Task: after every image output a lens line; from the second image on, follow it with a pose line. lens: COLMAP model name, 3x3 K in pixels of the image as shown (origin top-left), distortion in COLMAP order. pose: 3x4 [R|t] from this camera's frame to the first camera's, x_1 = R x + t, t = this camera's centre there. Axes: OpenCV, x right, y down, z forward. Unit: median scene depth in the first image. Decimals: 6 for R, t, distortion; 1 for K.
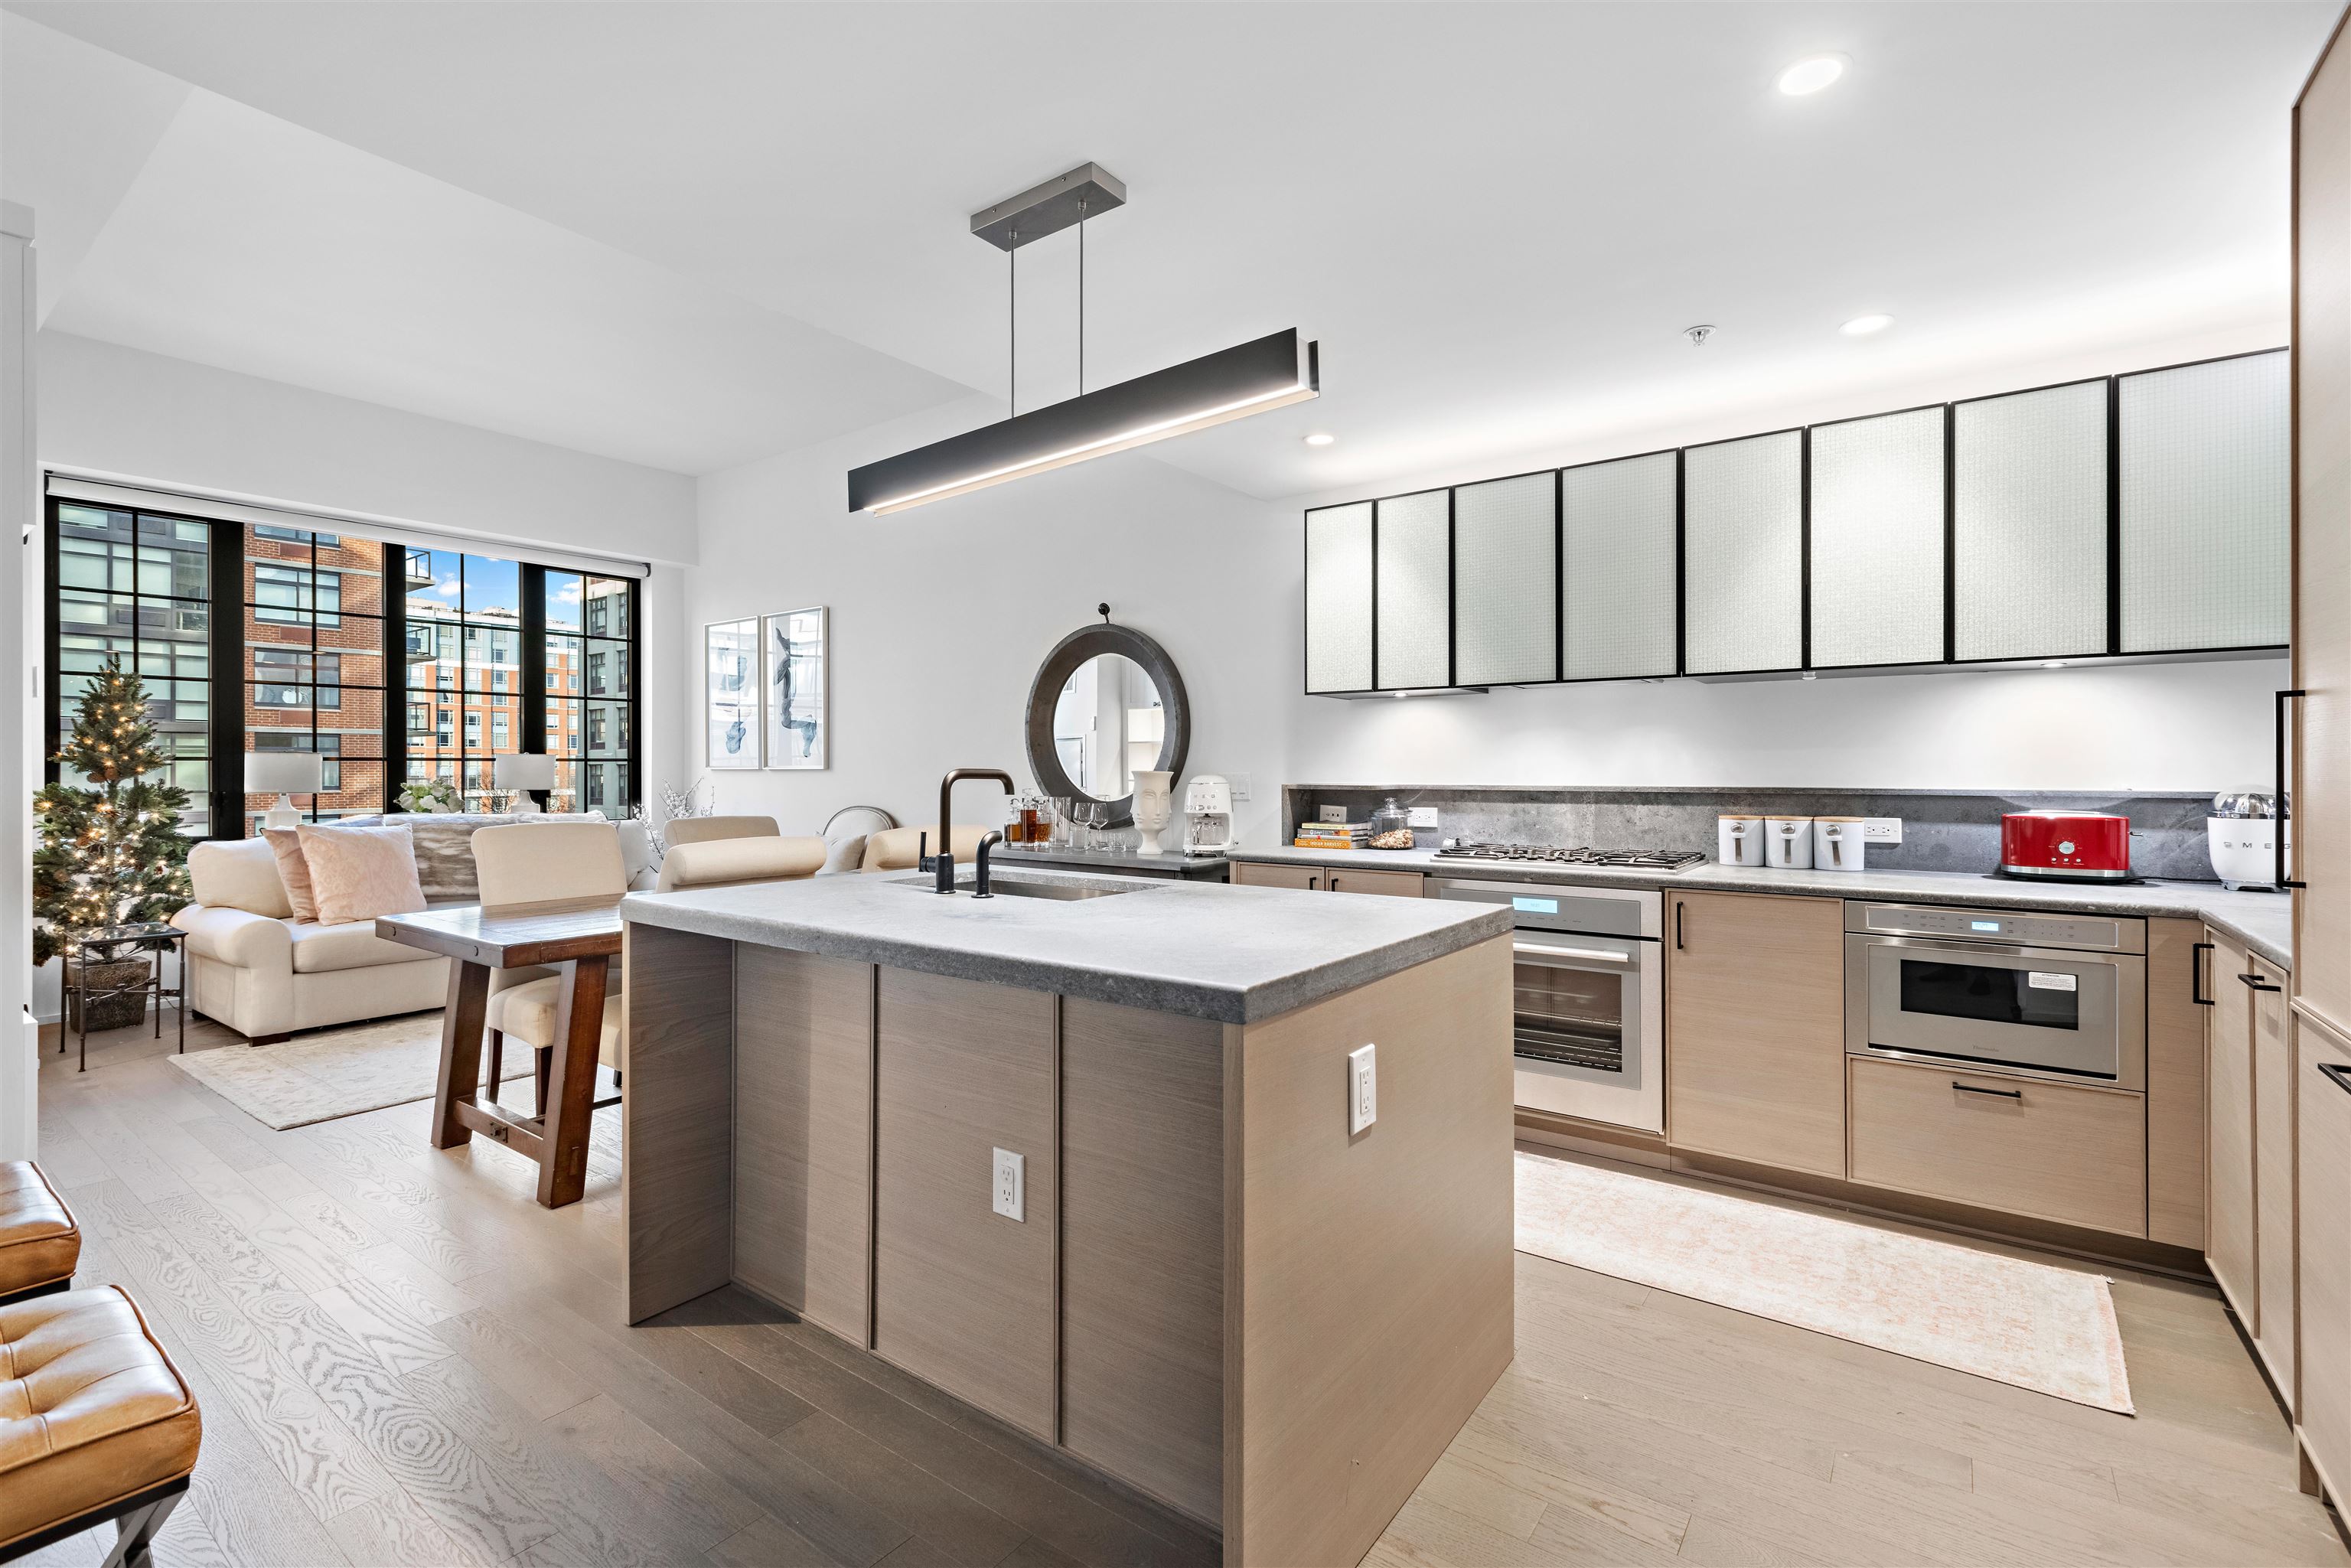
lens RADIAL K [[1047.1, 0, 1175.7], [0, 1047.1, 764.1], [0, 0, 1]] dist [-0.000287, -0.000566]
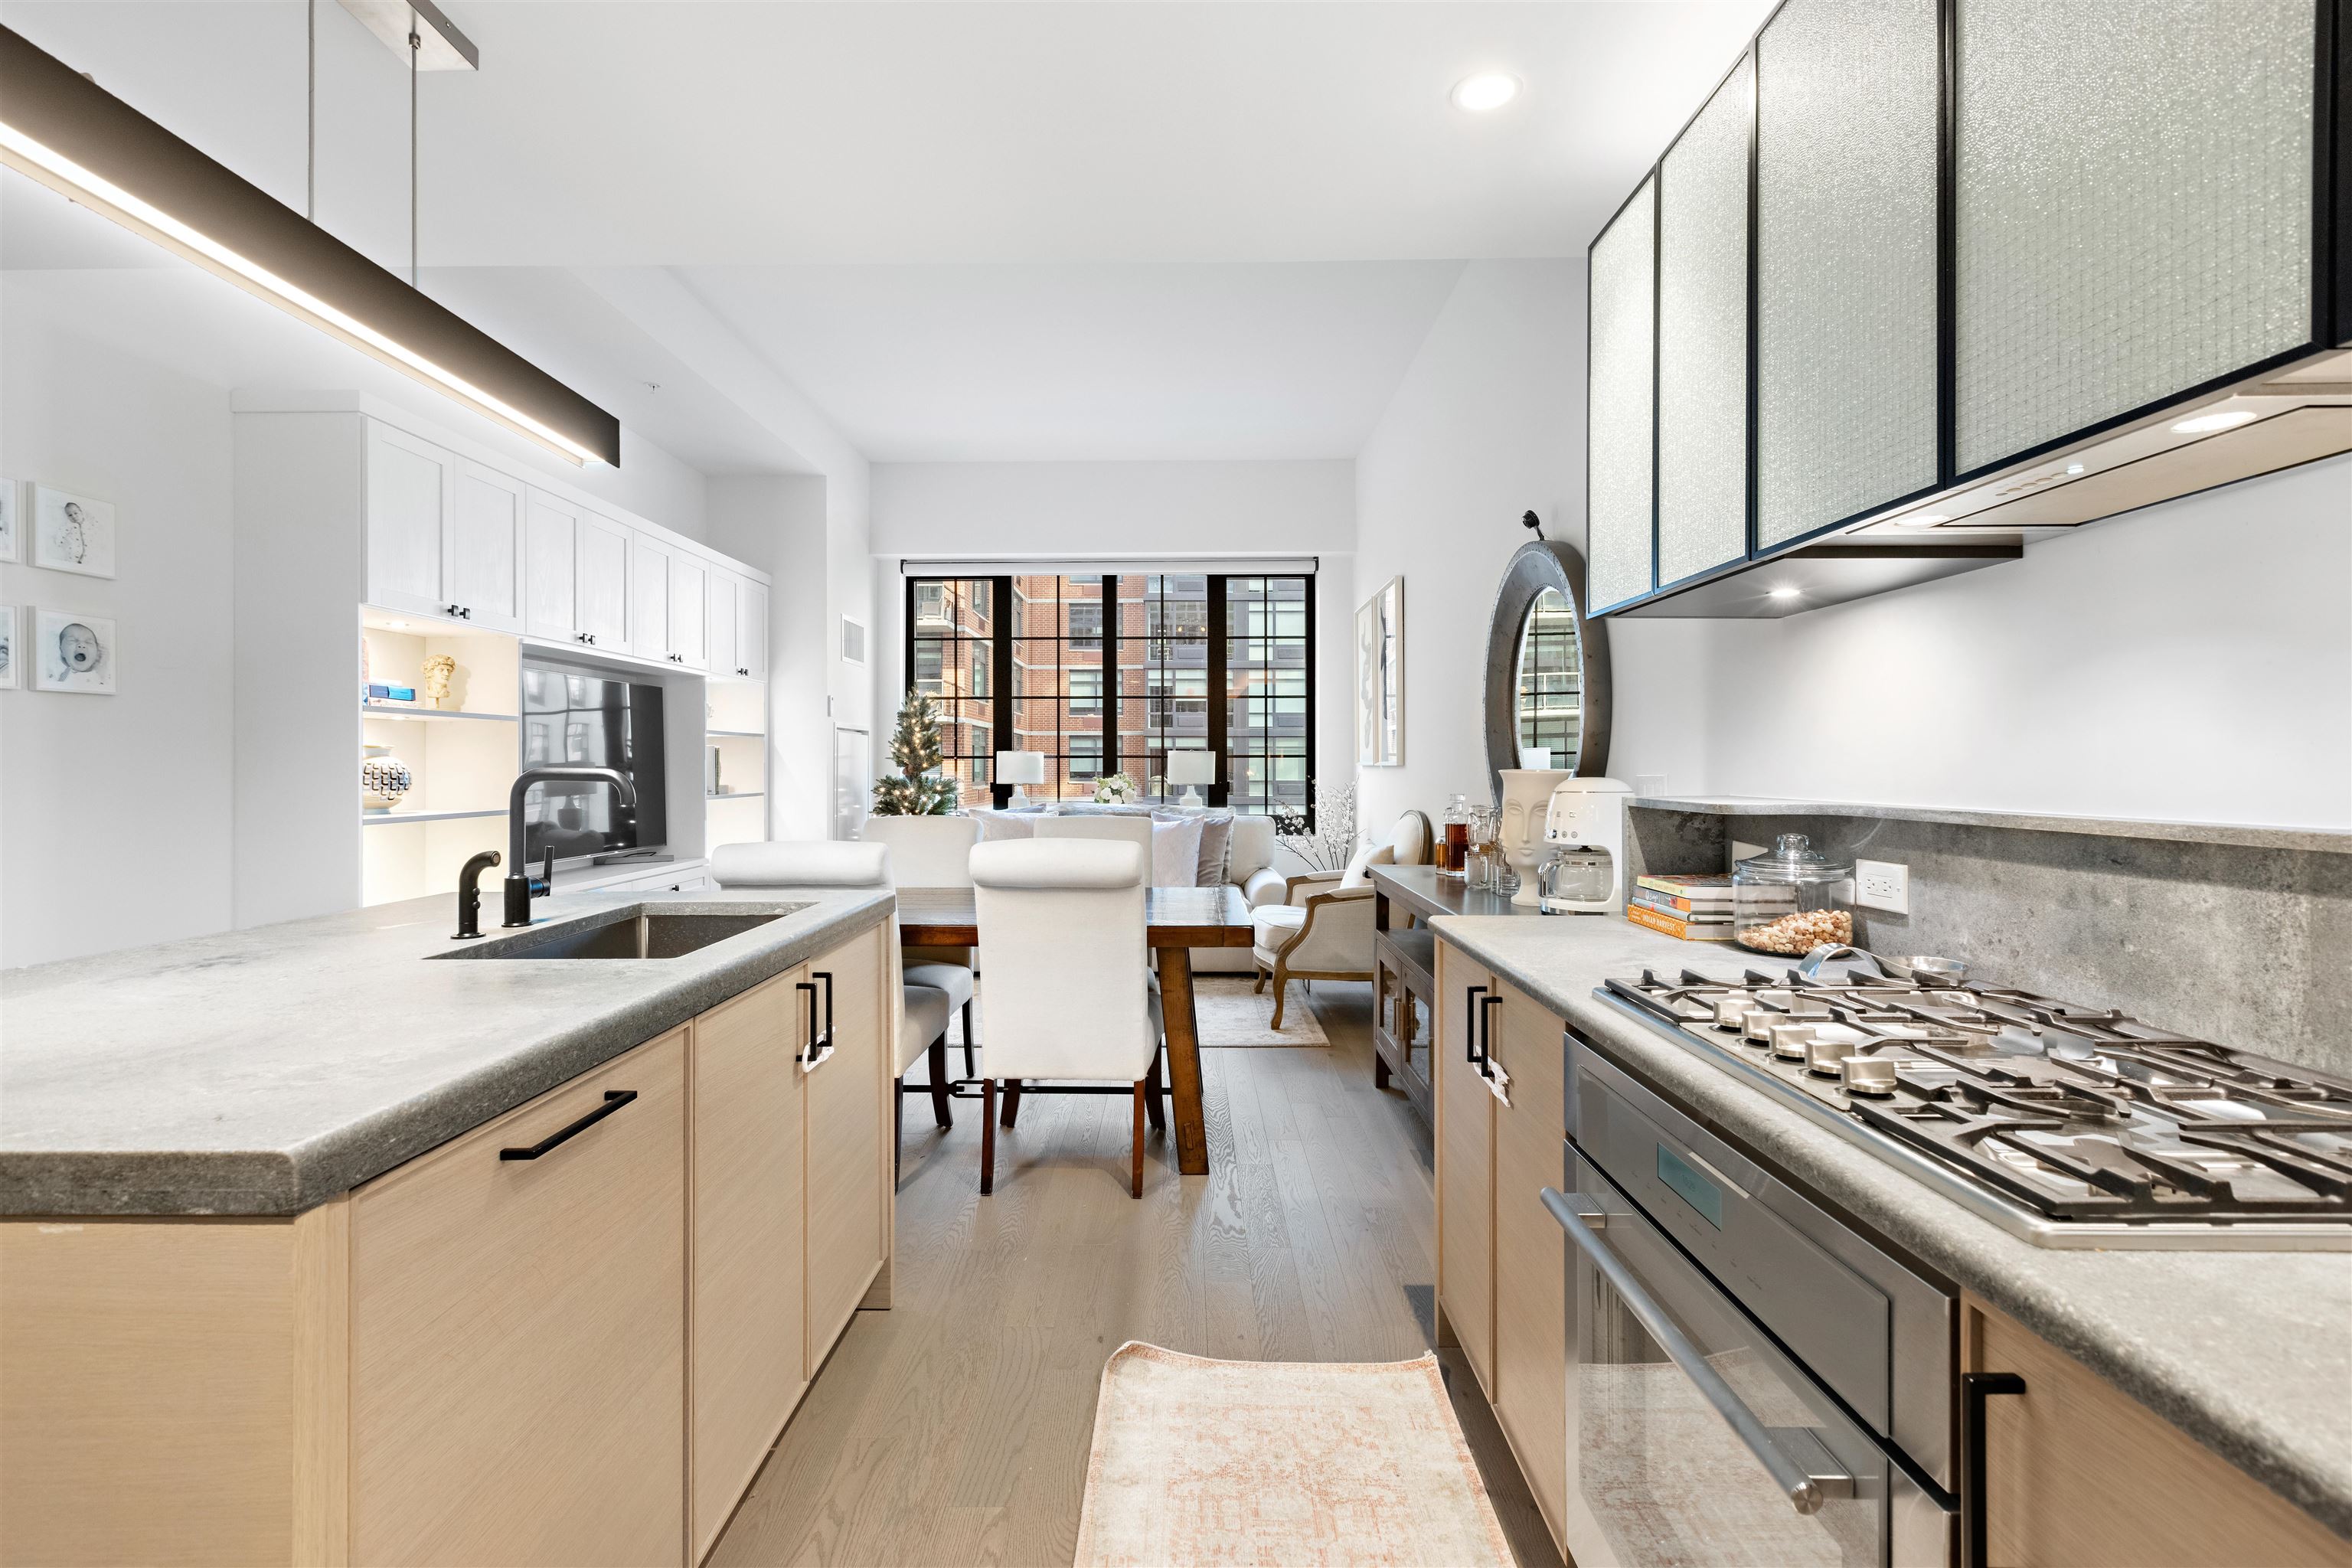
lens RADIAL K [[1065.7, 0, 1171.2], [0, 1065.7, 759.6], [0, 0, 1]] dist [-0.003411, 0.001884]
pose [[0.583838, -0.003745, -0.811861, 0.480508], [0.004463, 0.999989, -0.001403, 0.000998], [0.811858, -0.002804, 0.583849, 0.622174]]
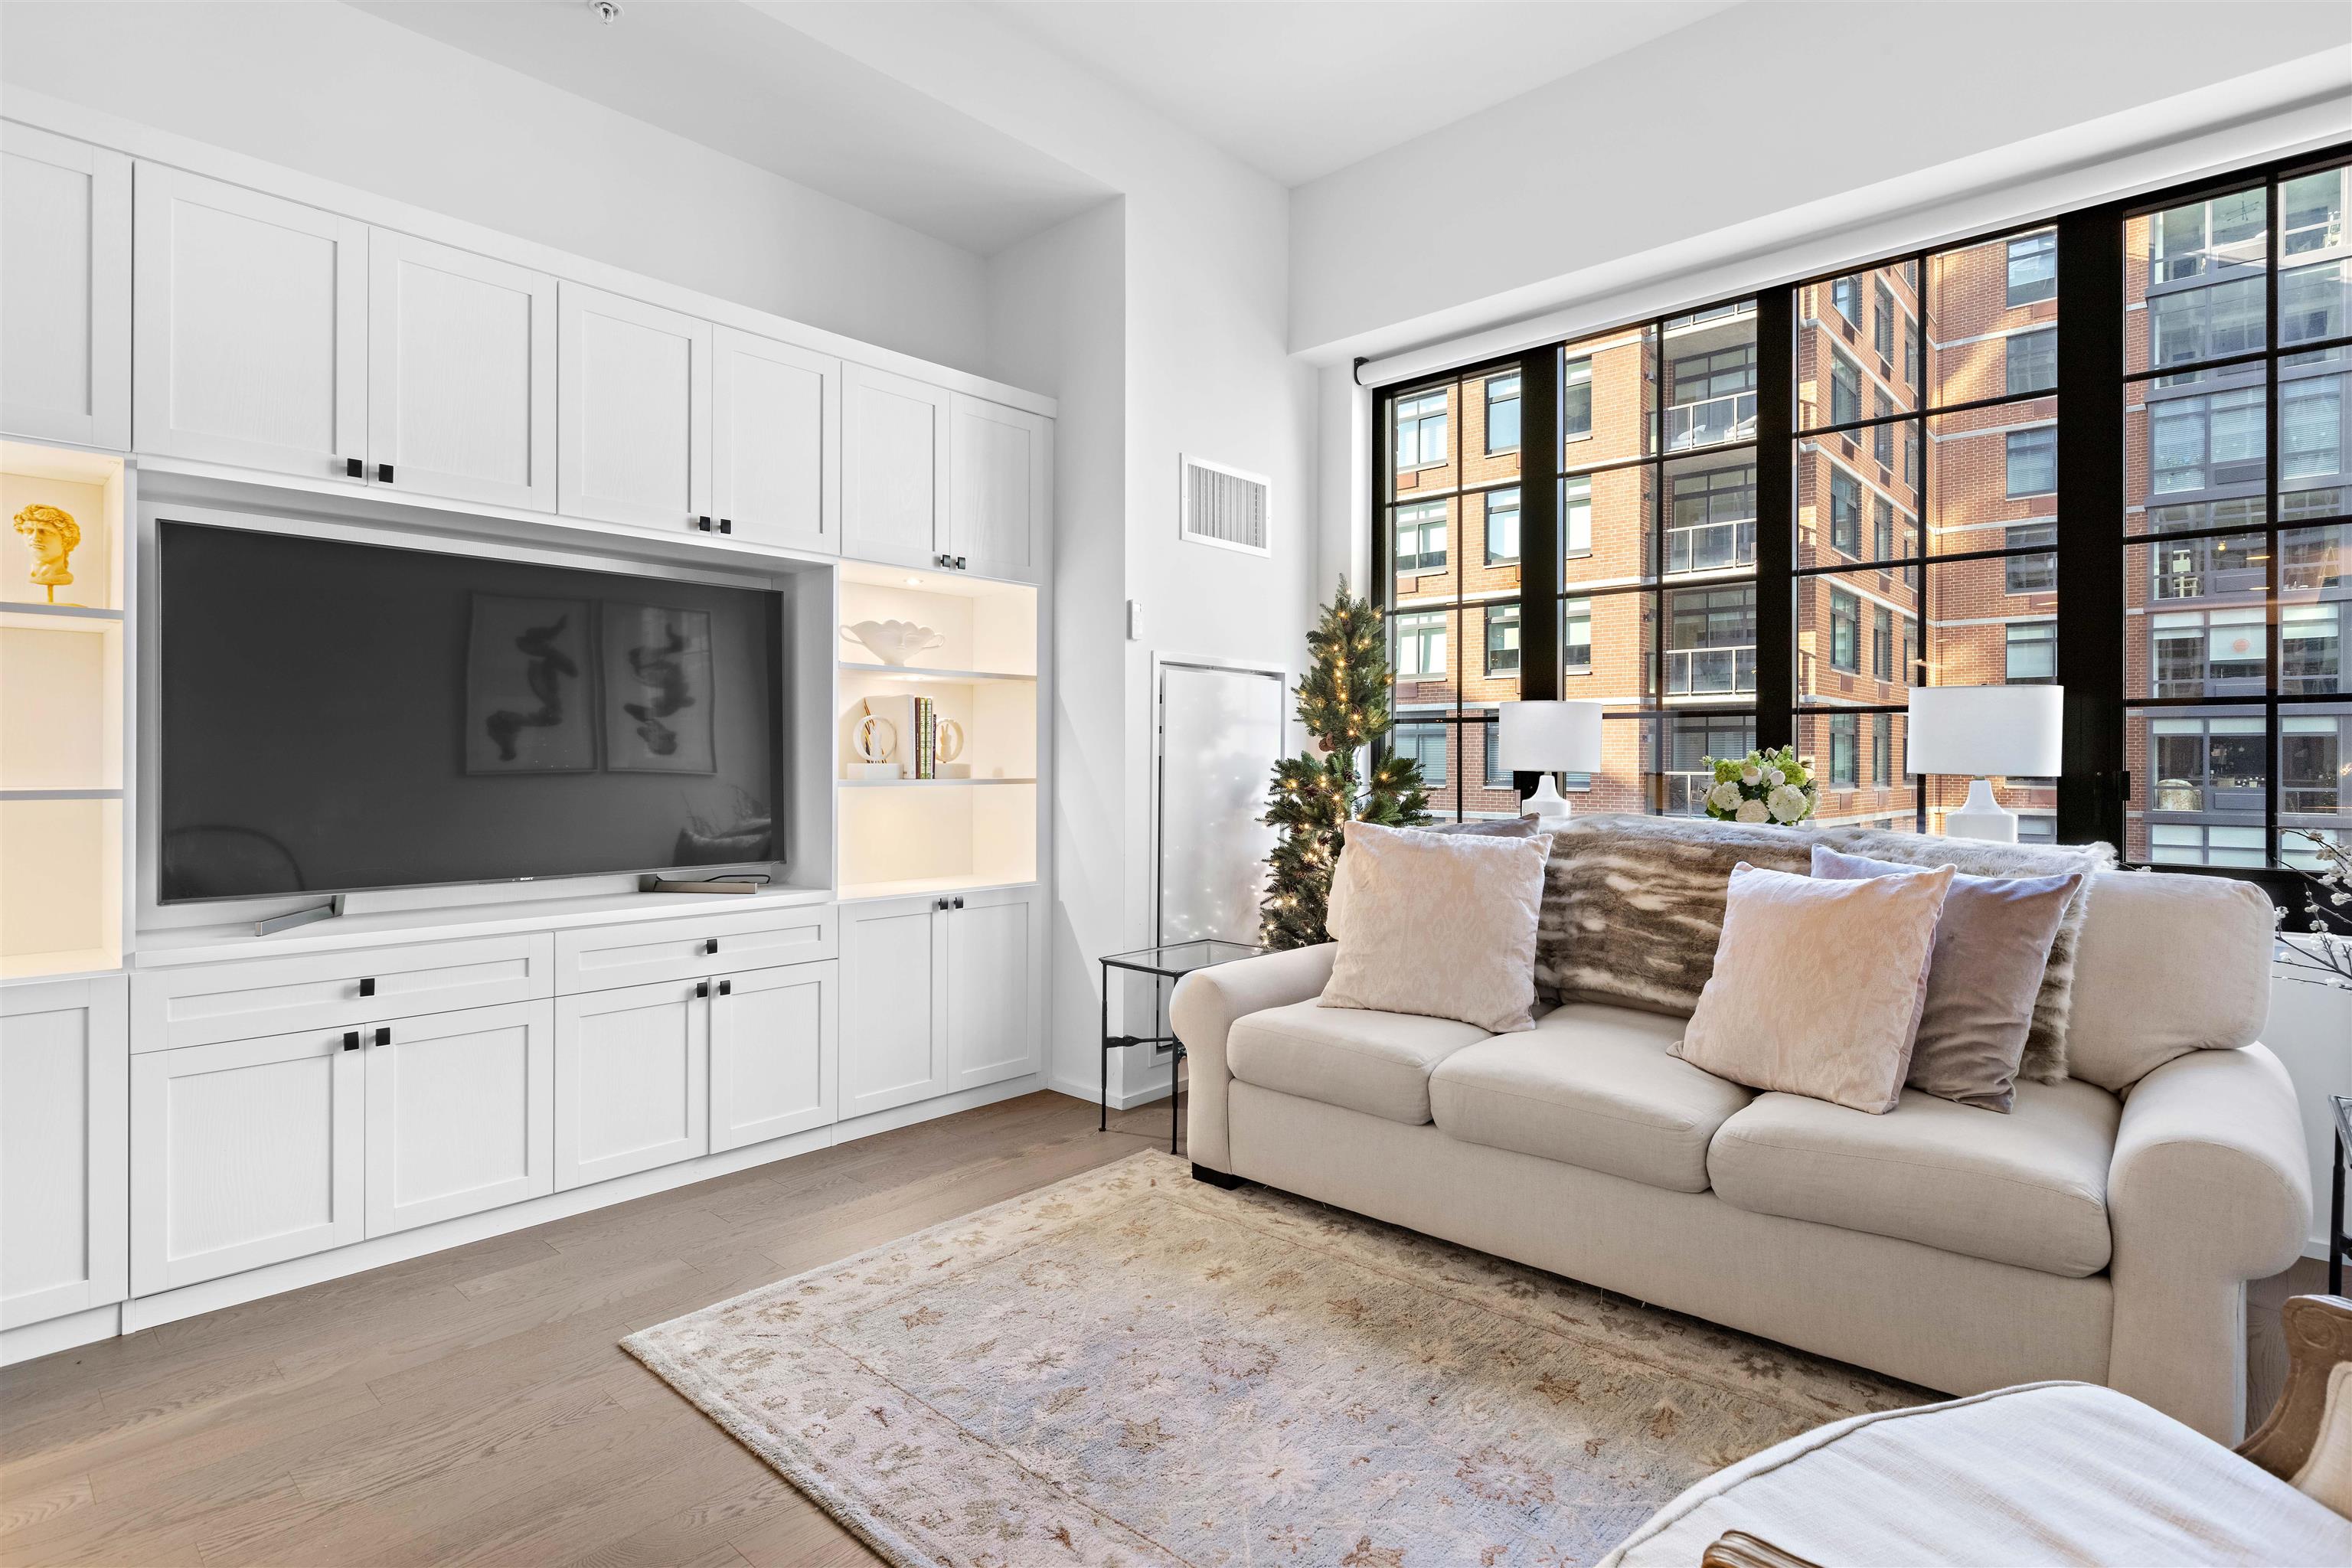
lens RADIAL K [[1171.3, 0, 1162.2], [0, 1171.3, 758.2], [0, 0, 1]] dist [-0.003016, 0.001579]
pose [[-0.114516, -0.001838, -0.993420, -0.255726], [0.001316, 0.999997, -0.002001, 0.033896], [0.993420, -0.001536, -0.114514, 1.354136]]
